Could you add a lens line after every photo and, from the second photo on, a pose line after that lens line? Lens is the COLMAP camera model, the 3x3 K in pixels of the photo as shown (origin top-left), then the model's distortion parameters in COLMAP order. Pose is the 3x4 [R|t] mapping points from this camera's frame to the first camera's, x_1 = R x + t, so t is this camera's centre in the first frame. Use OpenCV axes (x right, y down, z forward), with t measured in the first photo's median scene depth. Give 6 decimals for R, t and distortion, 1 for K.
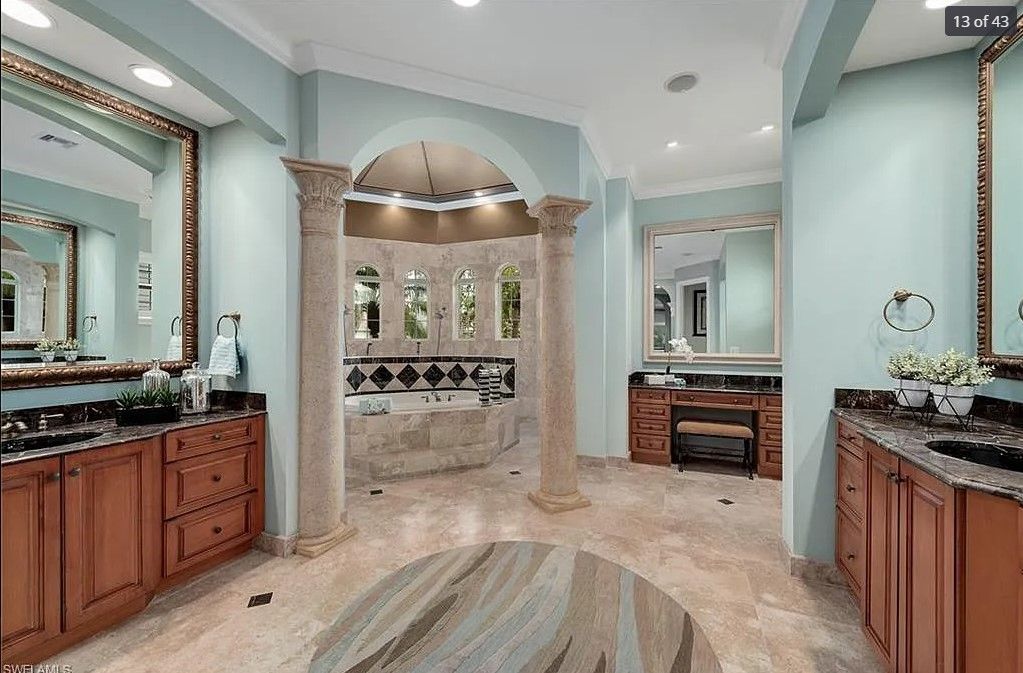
lens RADIAL K [[413.2, 0, 511.5], [0, 413.2, 336.5], [0, 0, 1]] dist [-0.000695, -0.000019]
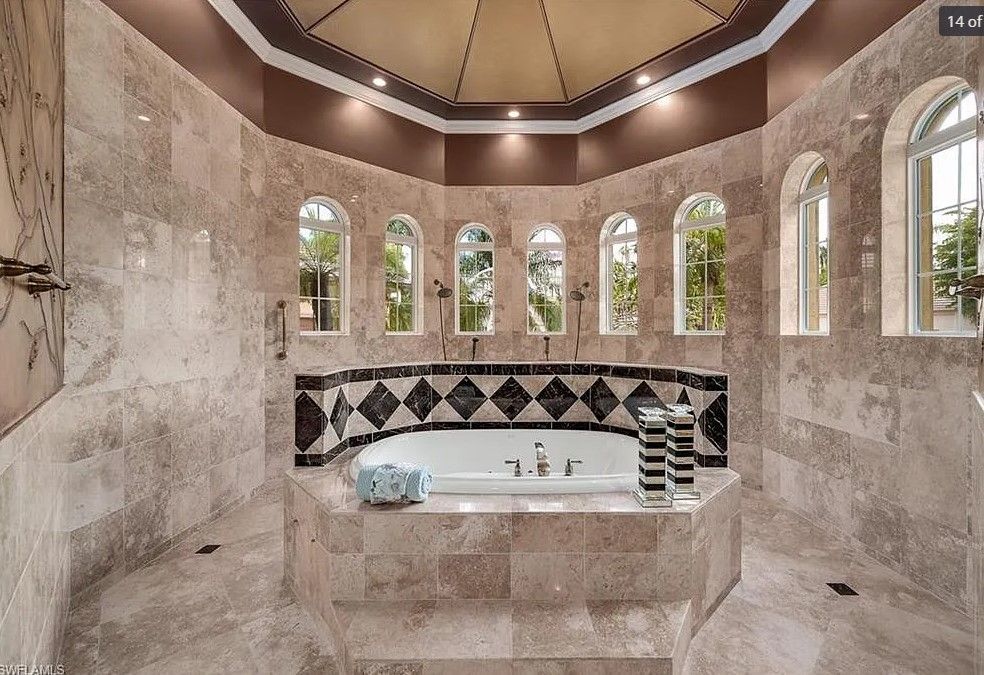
lens RADIAL K [[410.3, 0, 498.1], [0, 410.3, 335.9], [0, 0, 1]] dist [0.000523, 0.000011]
pose [[0.908803, 0.001930, -0.417221, -0.029874], [0.005270, 0.999856, 0.016105, 0.001184], [0.417192, -0.016835, 0.908662, 0.475571]]
